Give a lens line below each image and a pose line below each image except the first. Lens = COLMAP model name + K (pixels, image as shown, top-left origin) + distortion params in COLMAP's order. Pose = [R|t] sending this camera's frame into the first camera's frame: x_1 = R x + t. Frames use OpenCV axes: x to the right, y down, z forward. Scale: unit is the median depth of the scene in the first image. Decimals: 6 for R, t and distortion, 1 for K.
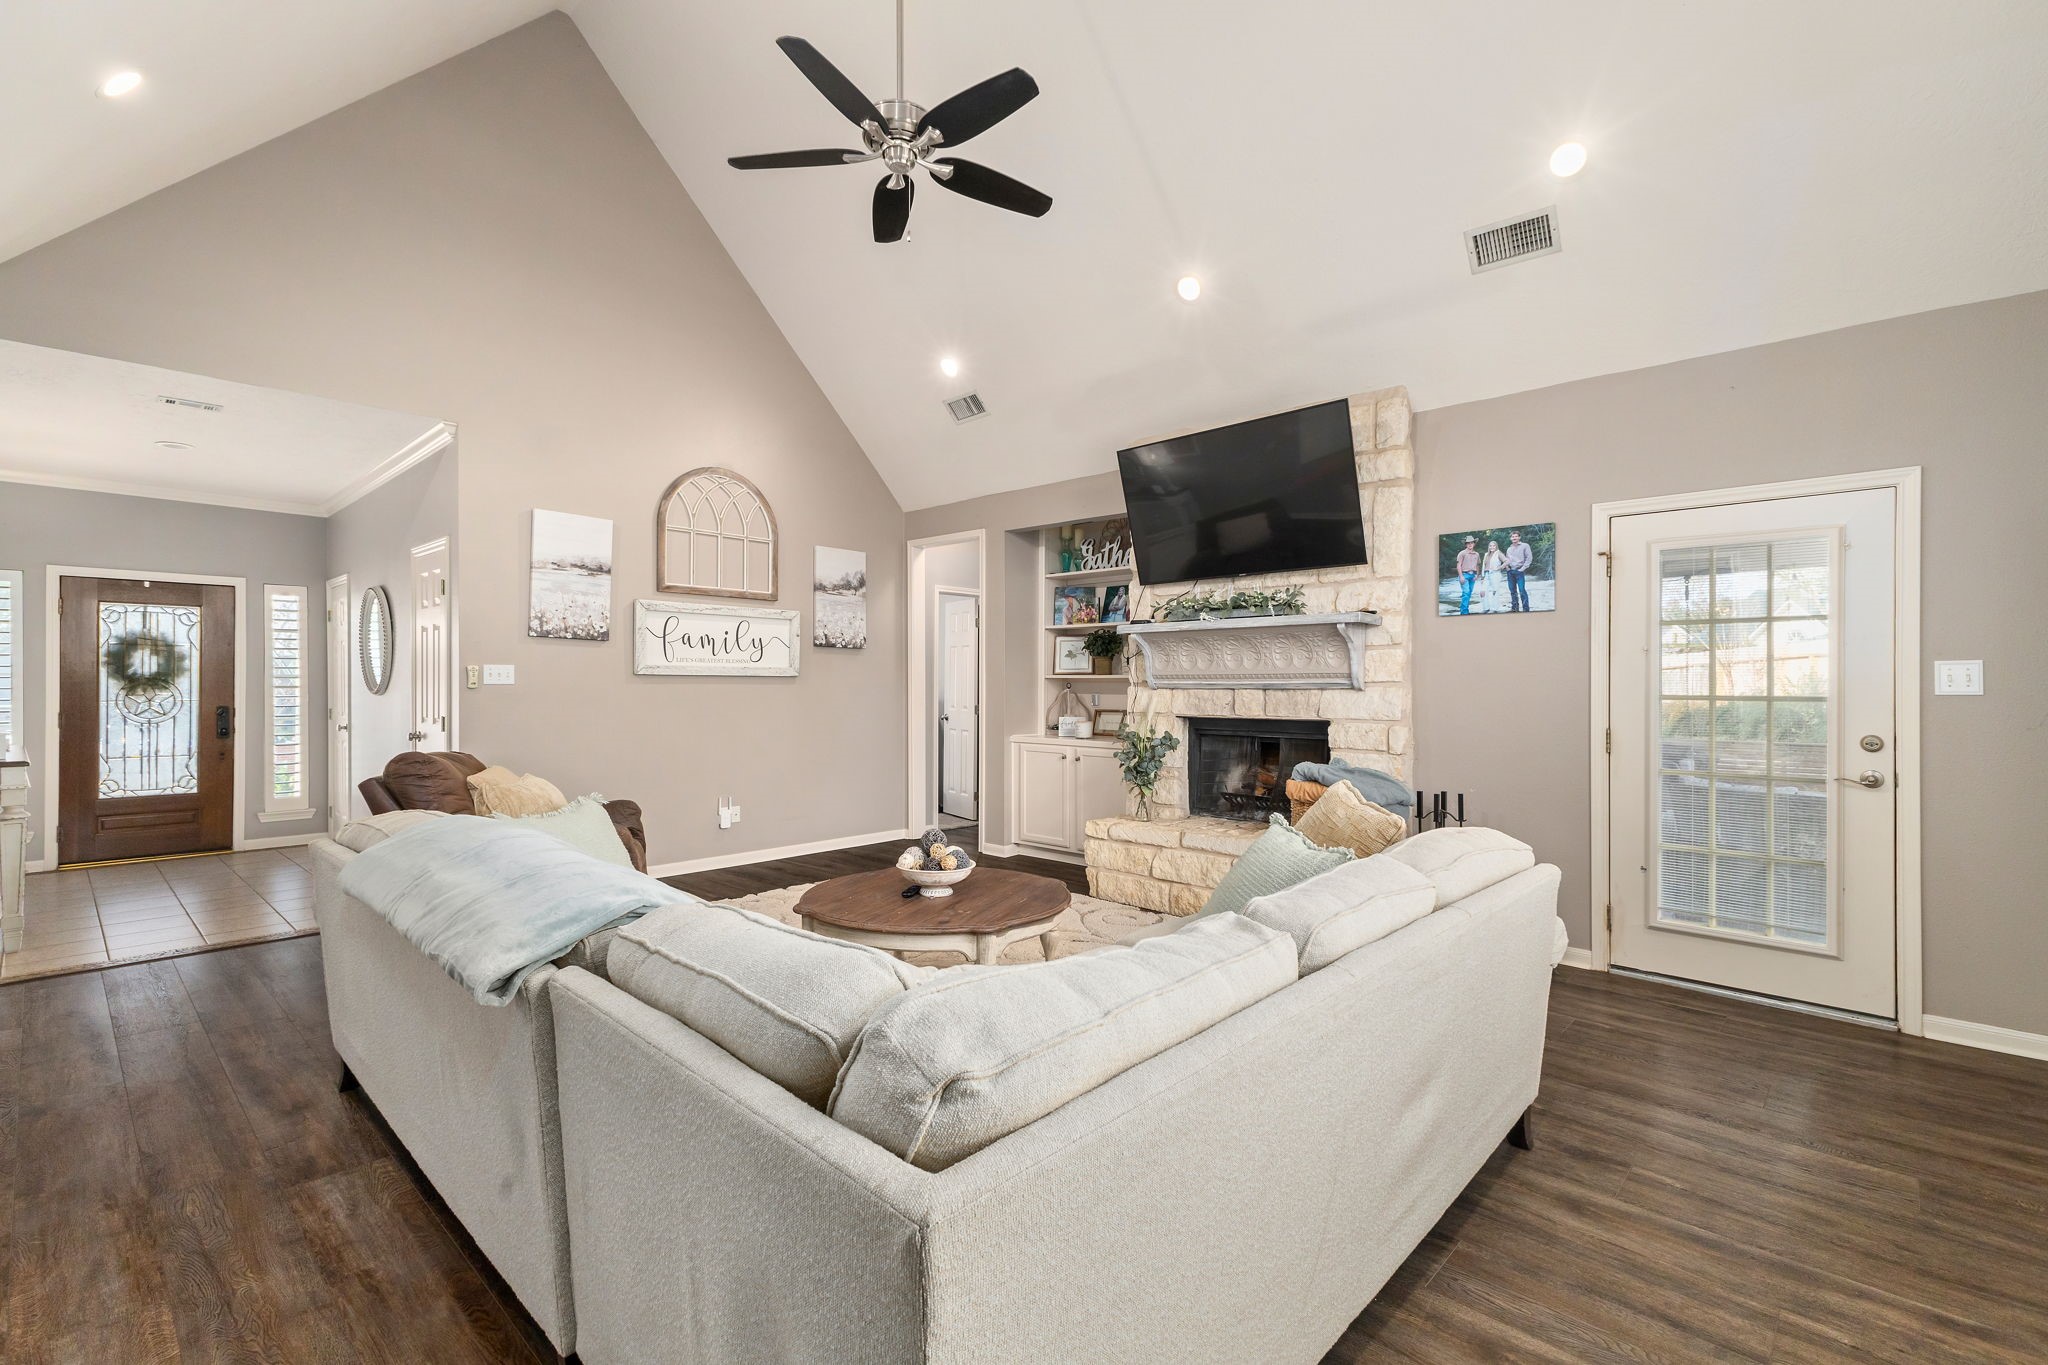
lens RADIAL K [[919.3, 0, 1035.3], [0, 919.3, 684.0], [0, 0, 1]] dist [0.003264, -0.002291]
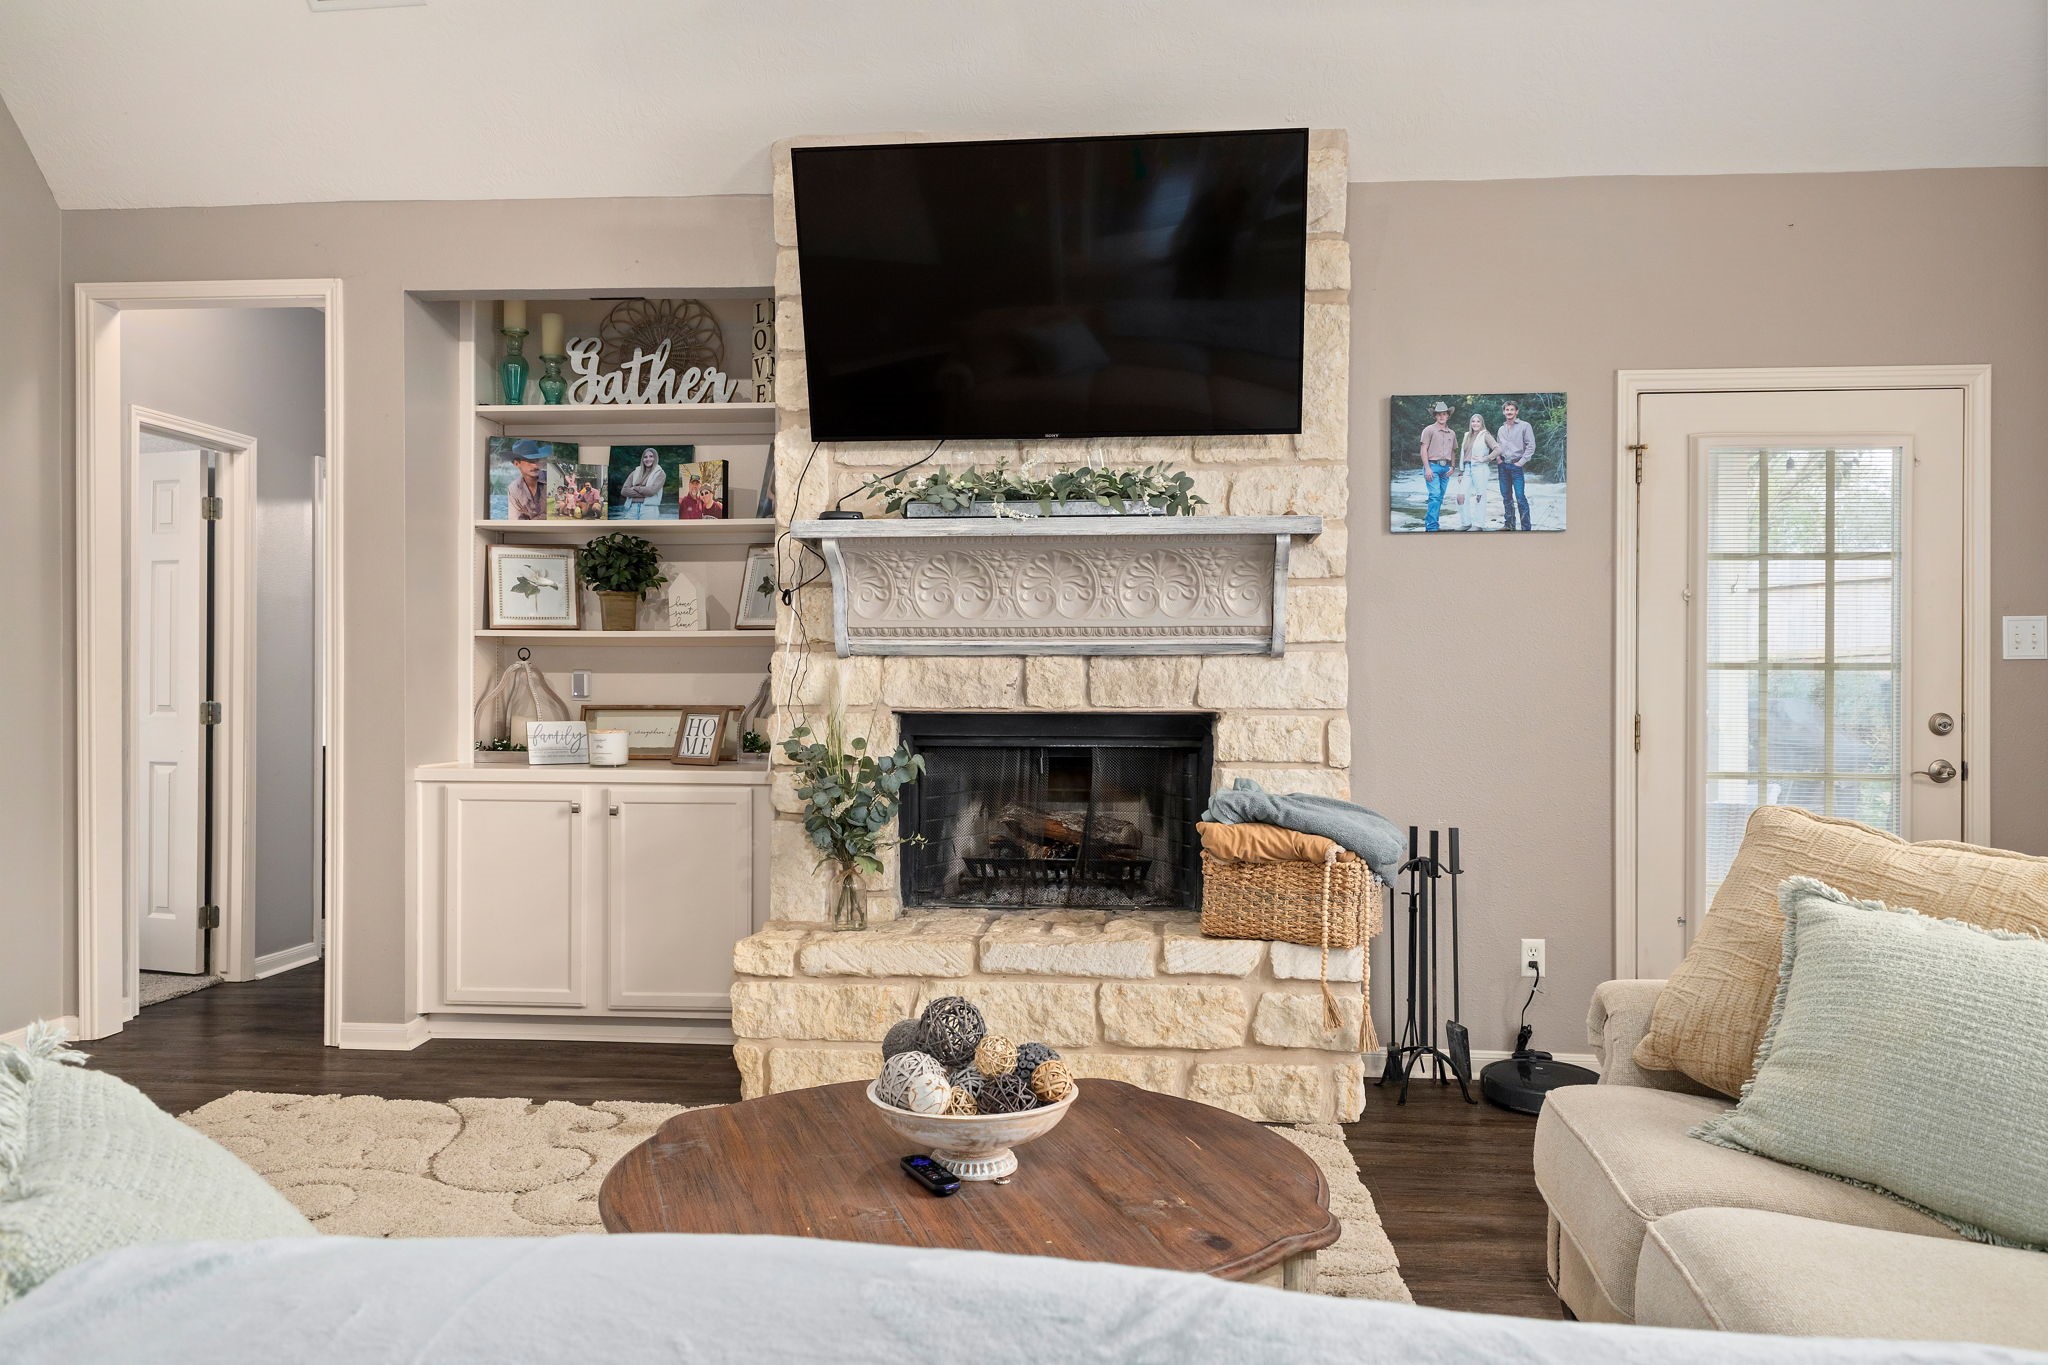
lens RADIAL K [[1534.7, 0, 1042.5], [0, 1534.7, 677.8], [0, 0, 1]] dist [0.021528, -0.017233]
pose [[0.785043, -0.001379, 0.619440, -0.331738], [-0.000369, 0.999996, 0.002693, 0.016505], [-0.619441, -0.002342, 0.785040, 0.336753]]
